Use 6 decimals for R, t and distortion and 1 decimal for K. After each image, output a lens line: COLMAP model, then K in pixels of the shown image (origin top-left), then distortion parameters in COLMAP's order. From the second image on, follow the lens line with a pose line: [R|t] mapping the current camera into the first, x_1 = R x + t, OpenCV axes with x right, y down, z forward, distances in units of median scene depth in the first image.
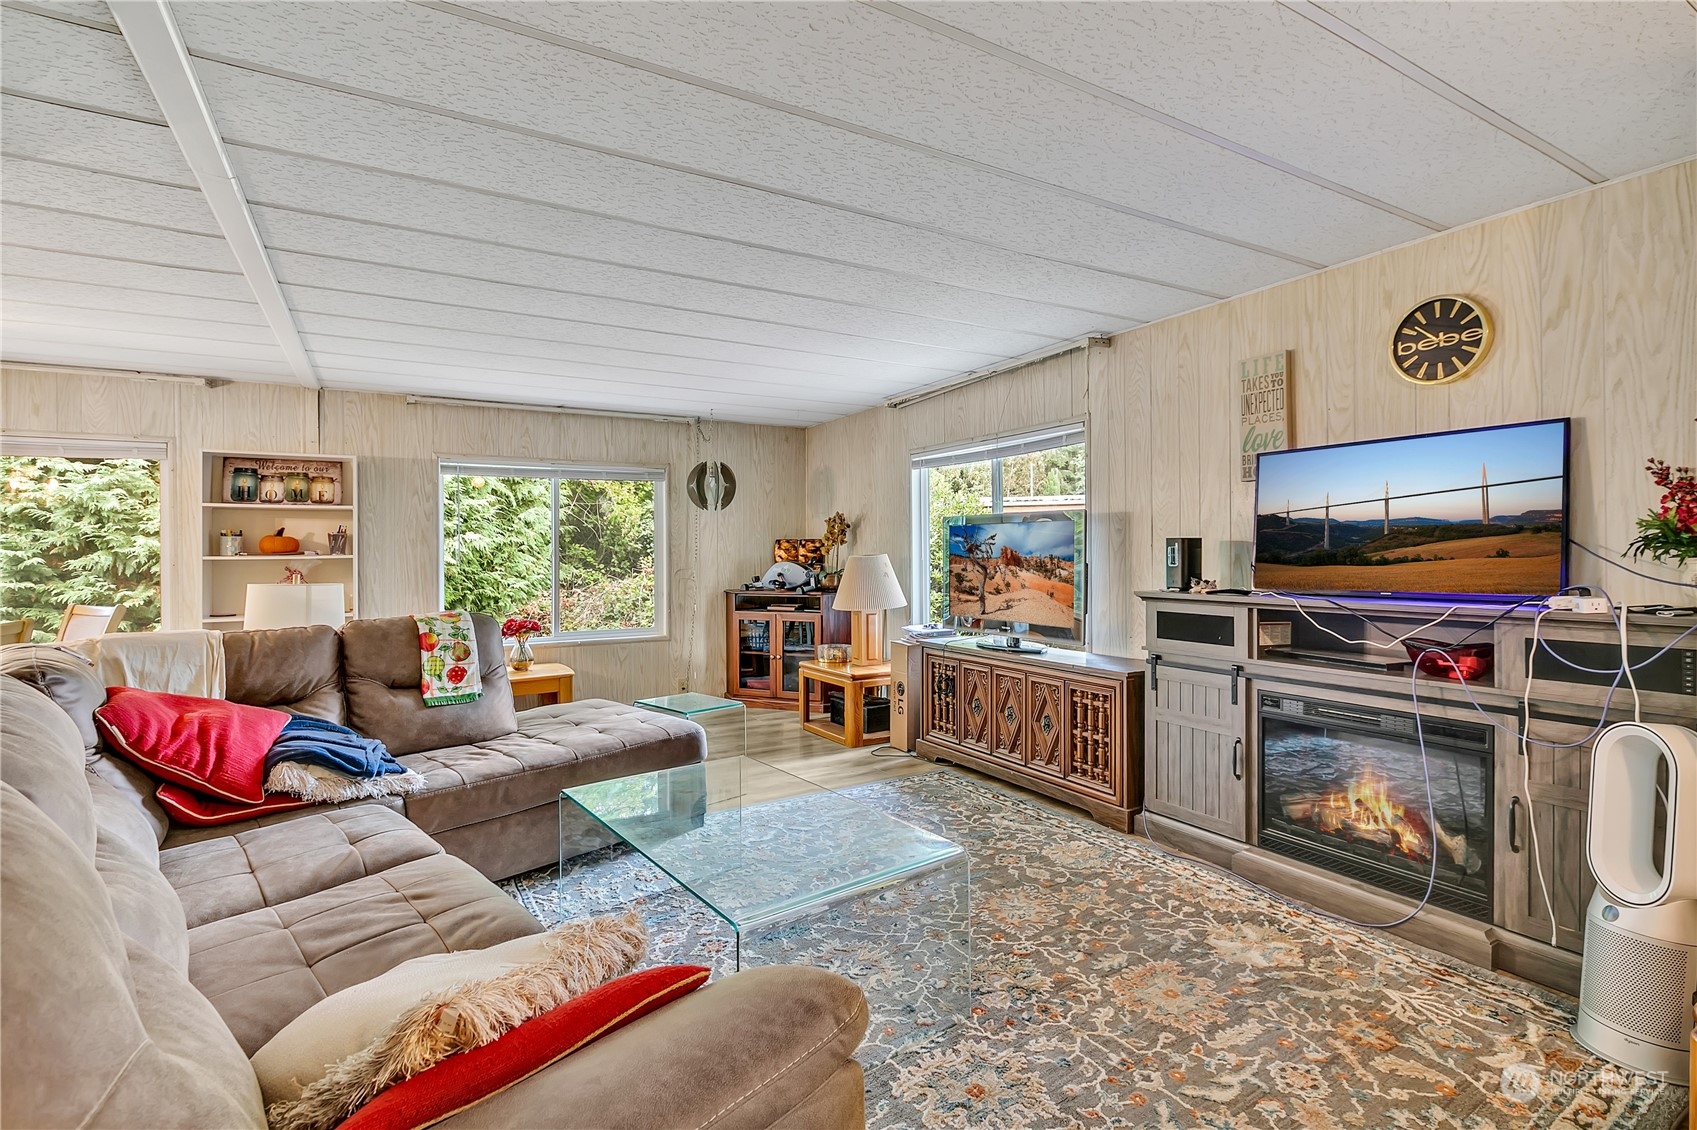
lens RADIAL K [[791.6, 0, 861.0], [0, 791.6, 543.7], [0, 0, 1]] dist [0.022488, -0.012633]
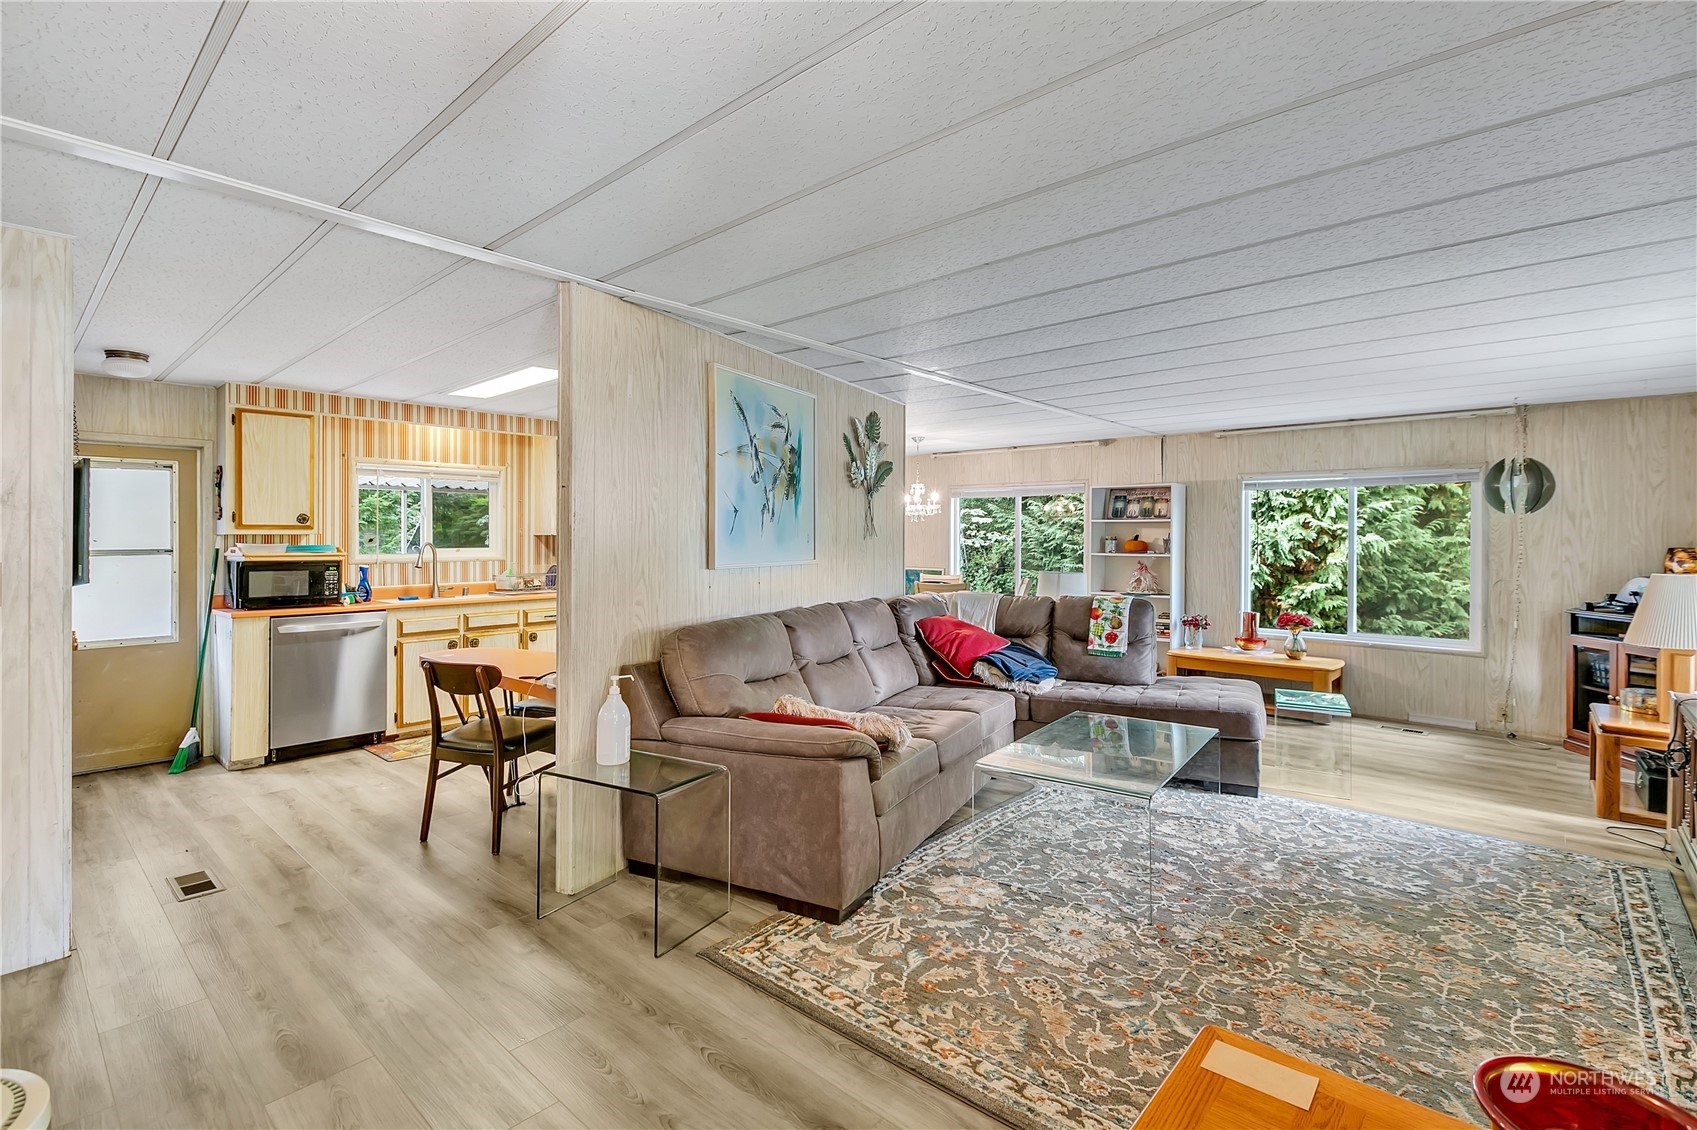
lens RADIAL K [[779.9, 0, 849.3], [0, 779.9, 528.6], [0, 0, 1]] dist [-0.000725, -0.000749]
pose [[0.298959, -0.003258, -0.954260, 0.746533], [-0.005514, 0.999972, -0.005141, -0.031223], [0.954250, 0.006799, 0.298933, 0.083627]]
